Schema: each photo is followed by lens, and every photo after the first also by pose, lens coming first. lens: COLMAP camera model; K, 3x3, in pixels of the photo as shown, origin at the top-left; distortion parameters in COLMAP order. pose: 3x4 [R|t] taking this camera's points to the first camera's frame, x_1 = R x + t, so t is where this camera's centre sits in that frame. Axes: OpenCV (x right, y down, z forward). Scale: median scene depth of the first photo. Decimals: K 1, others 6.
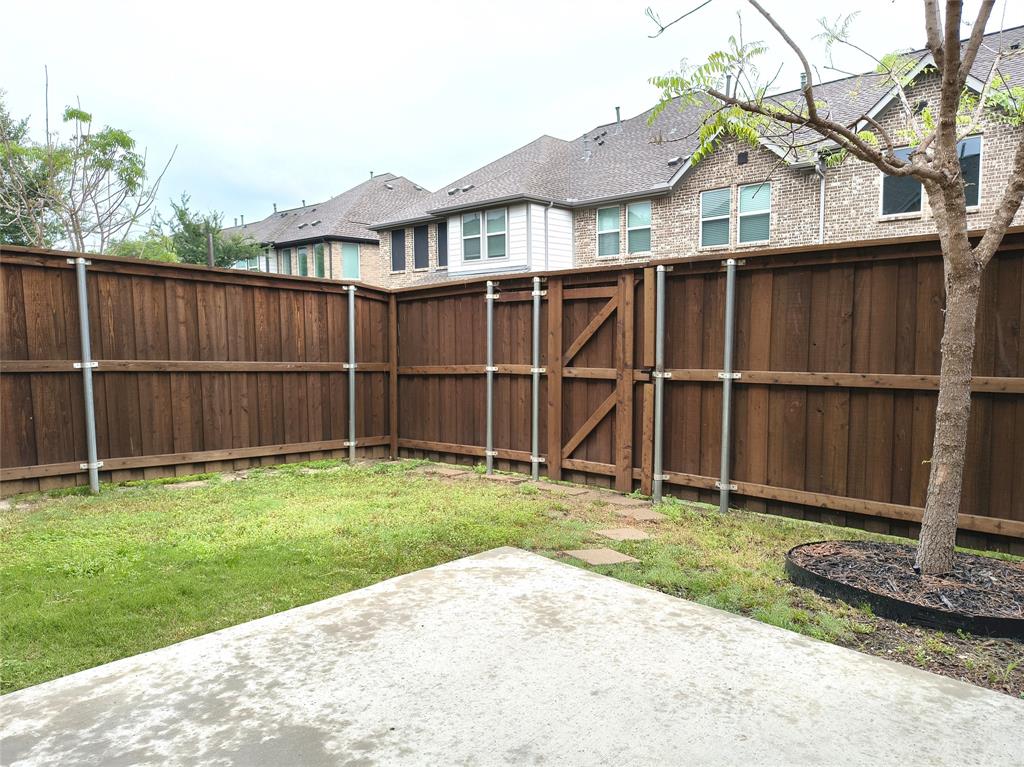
lens RADIAL K [[708.2, 0, 508.1], [0, 708.2, 397.2], [0, 0, 1]] dist [0.010680, -0.001832]
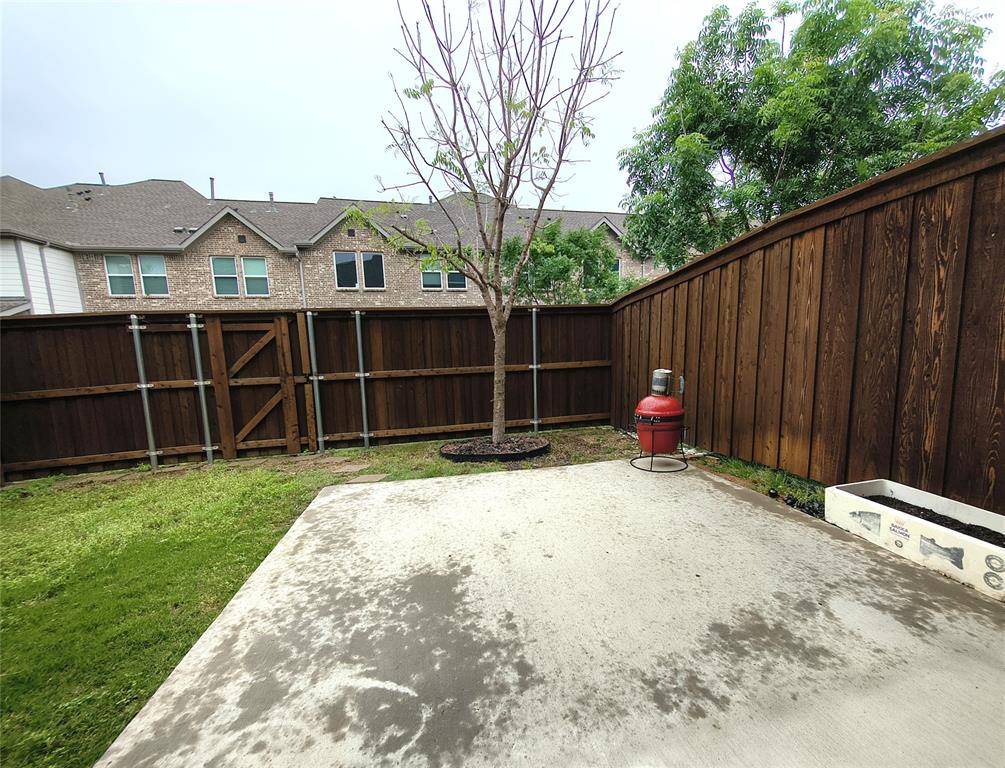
lens RADIAL K [[404.6, 0, 529.8], [0, 404.6, 396.2], [0, 0, 1]] dist [-0.000016, -0.000356]
pose [[0.546608, -0.115962, 0.829320, -0.287076], [0.100028, 0.992316, 0.072825, -0.007845], [-0.831393, 0.043149, 0.554007, 0.058965]]
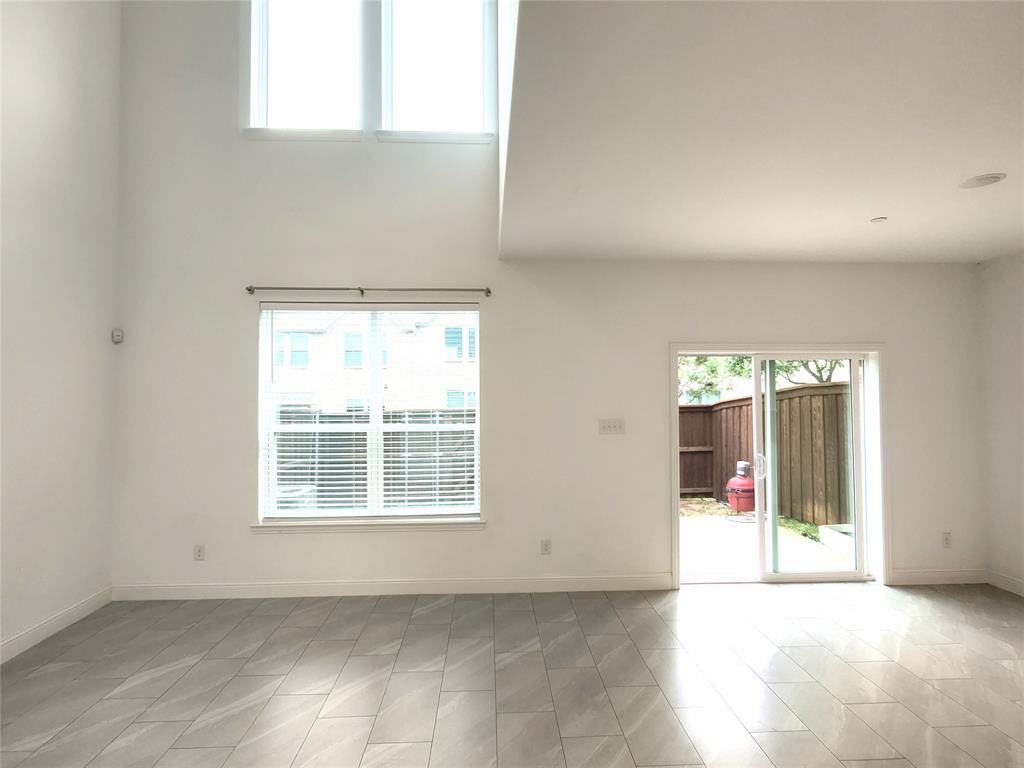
lens RADIAL K [[498.4, 0, 512.0], [0, 498.4, 384.0], [0, 0, 1]] dist [-0.002063, -0.001609]
pose [[0.693699, 0.023466, 0.719883, -0.995174], [0.069373, 0.992646, -0.099207, -0.094298], [-0.716917, 0.118760, 0.686969, -0.243316]]
